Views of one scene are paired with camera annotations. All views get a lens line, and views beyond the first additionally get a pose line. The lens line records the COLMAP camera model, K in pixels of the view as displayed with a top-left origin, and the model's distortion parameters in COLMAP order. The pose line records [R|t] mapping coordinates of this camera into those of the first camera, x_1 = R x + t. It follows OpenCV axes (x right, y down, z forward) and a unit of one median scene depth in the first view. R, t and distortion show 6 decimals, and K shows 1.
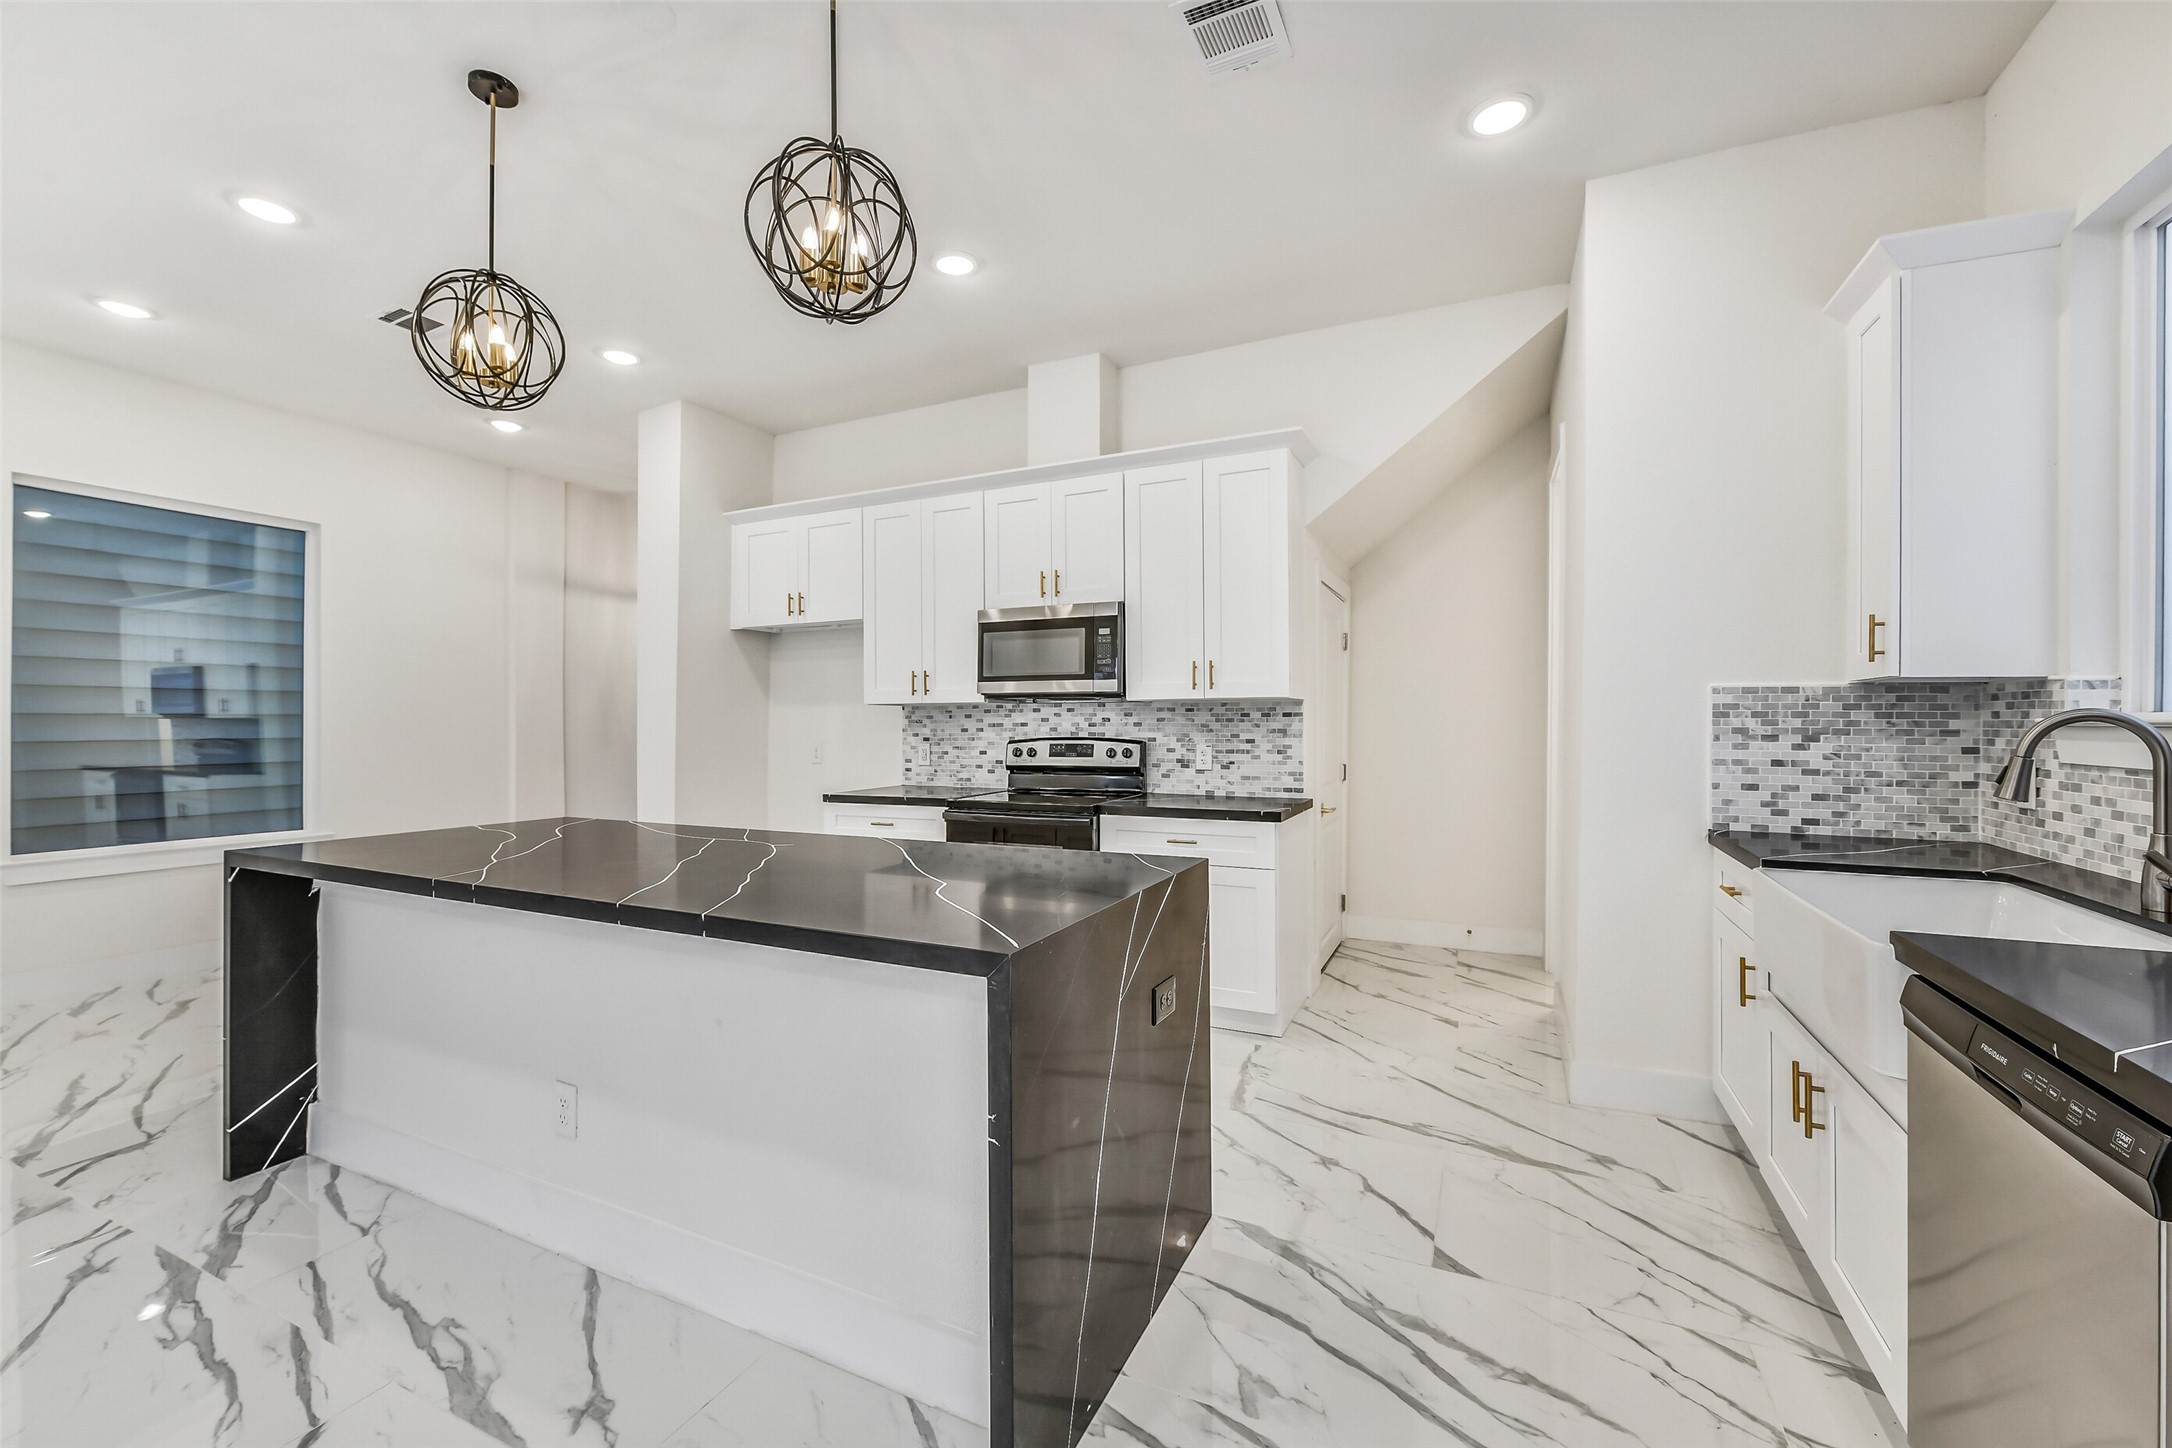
lens RADIAL K [[864.2, 0, 1091.0], [0, 864.2, 721.0], [0, 0, 1]] dist [-0.006866, -0.000109]
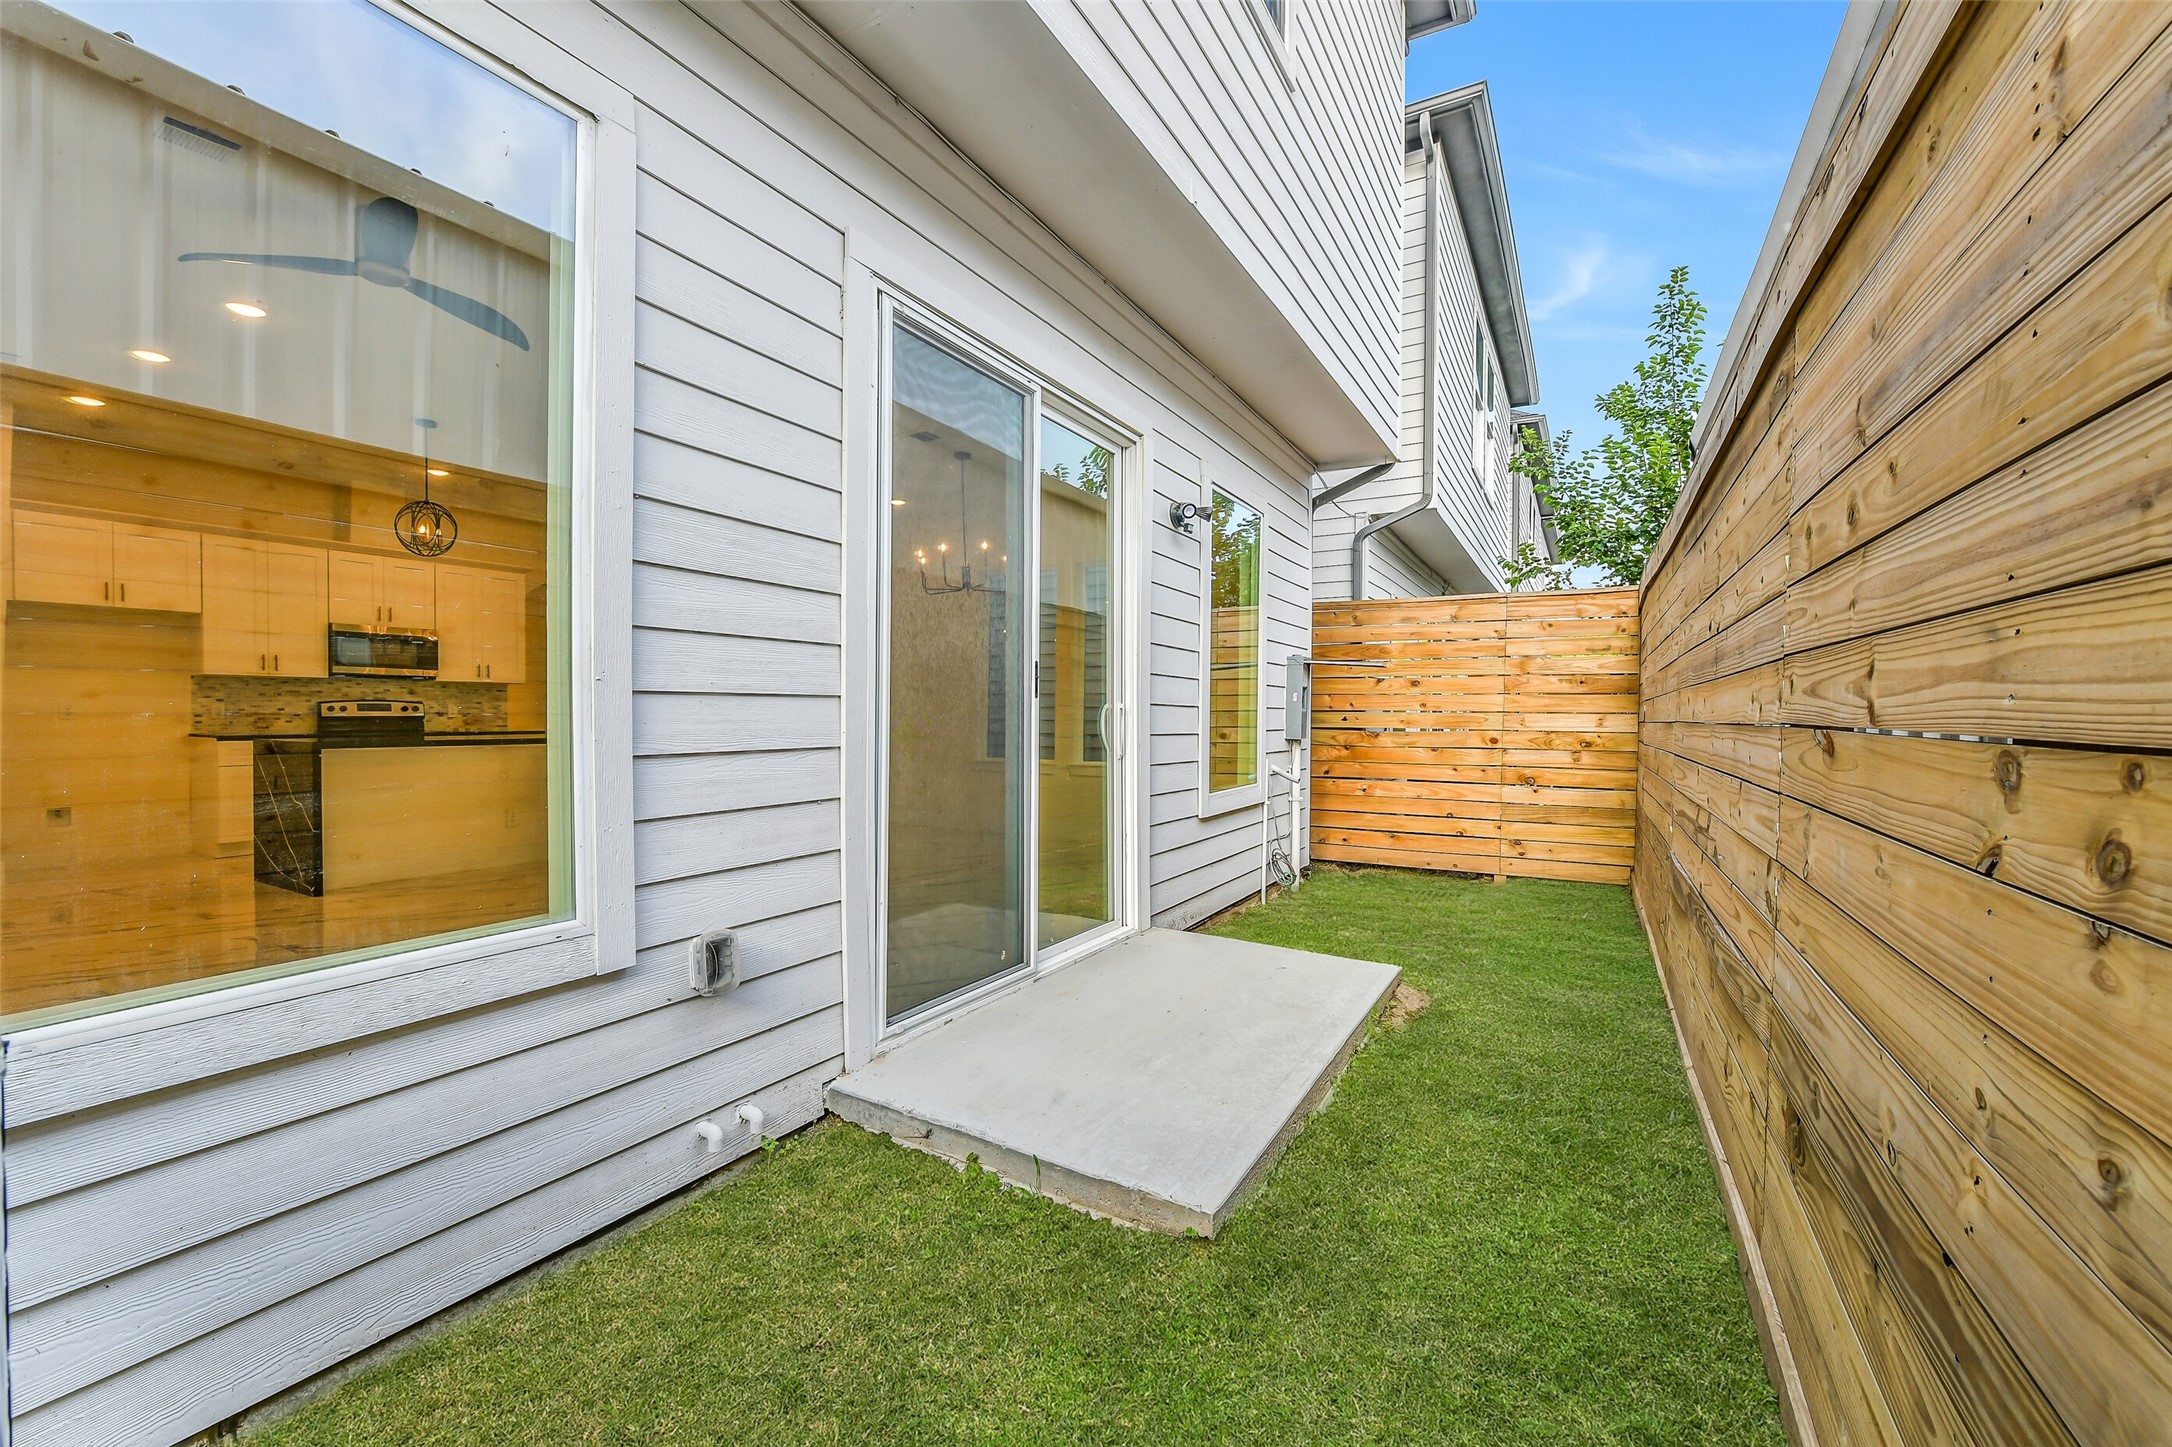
lens RADIAL K [[858.3, 0, 1089.7], [0, 858.3, 727.9], [0, 0, 1]] dist [-0.009860, -0.000619]
pose [[0.099523, -0.010588, 0.994979, -1.622946], [-0.005914, 0.999919, 0.011232, 0.048388], [-0.995018, -0.007002, 0.099453, -0.621732]]
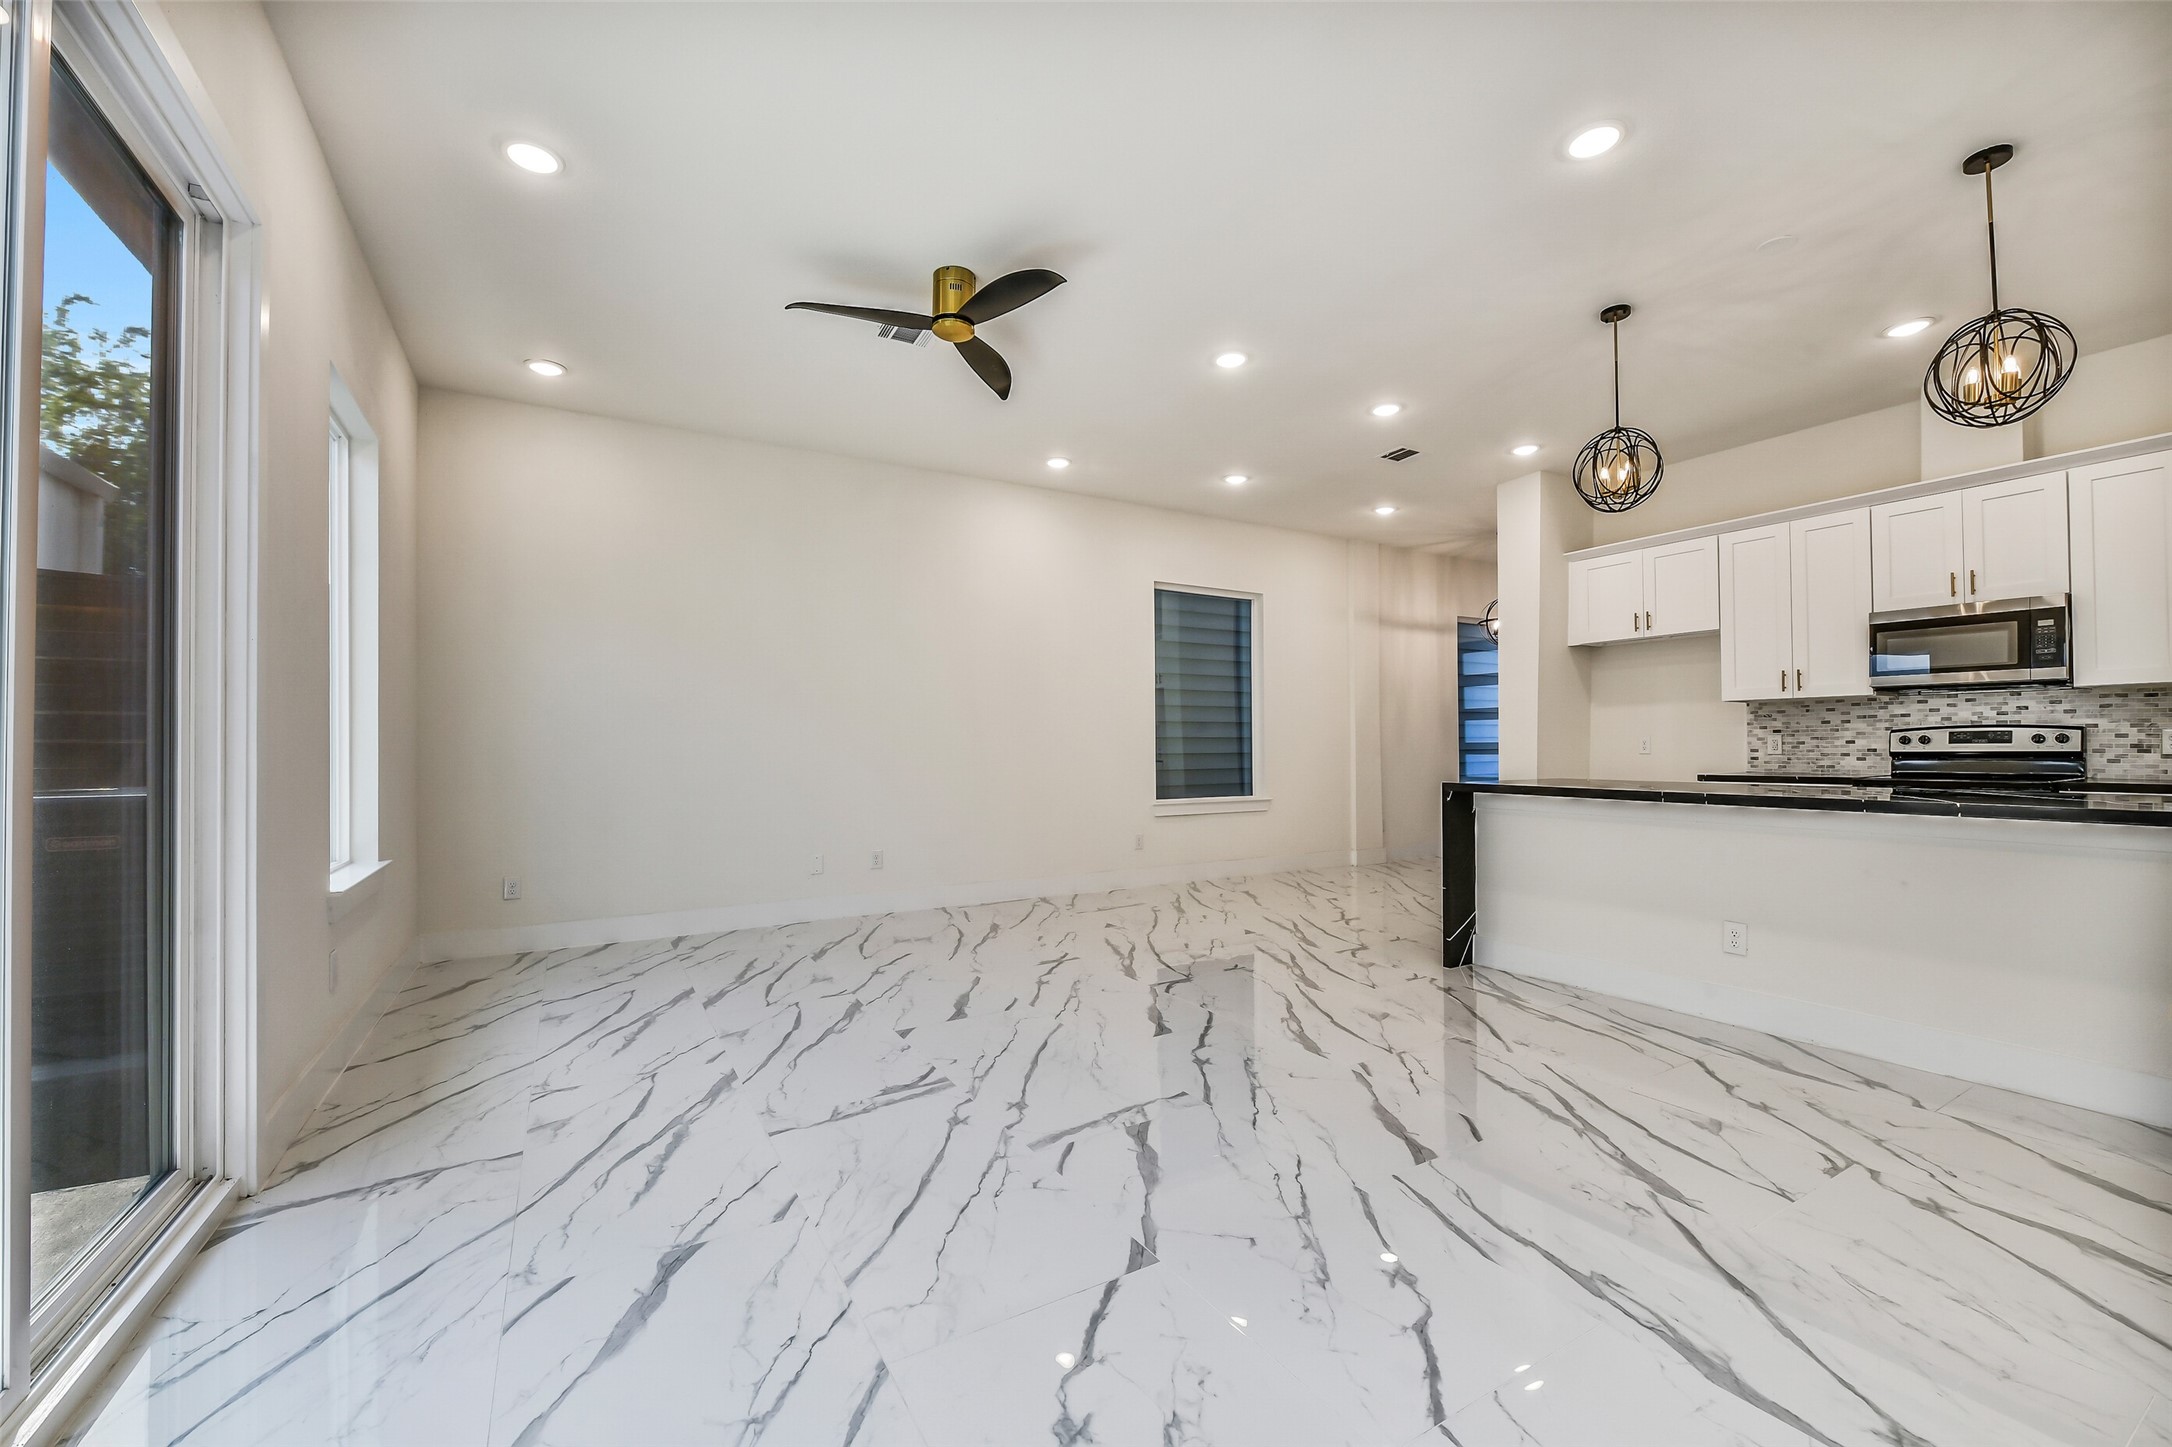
lens RADIAL K [[865.5, 0, 1086.9], [0, 865.5, 738.5], [0, 0, 1]] dist [-0.011300, -0.000291]
pose [[0.823640, -0.006328, -0.567078, -0.338408], [0.003977, 0.999978, -0.005383, 0.037576], [0.567099, 0.002178, 0.823647, -0.501383]]
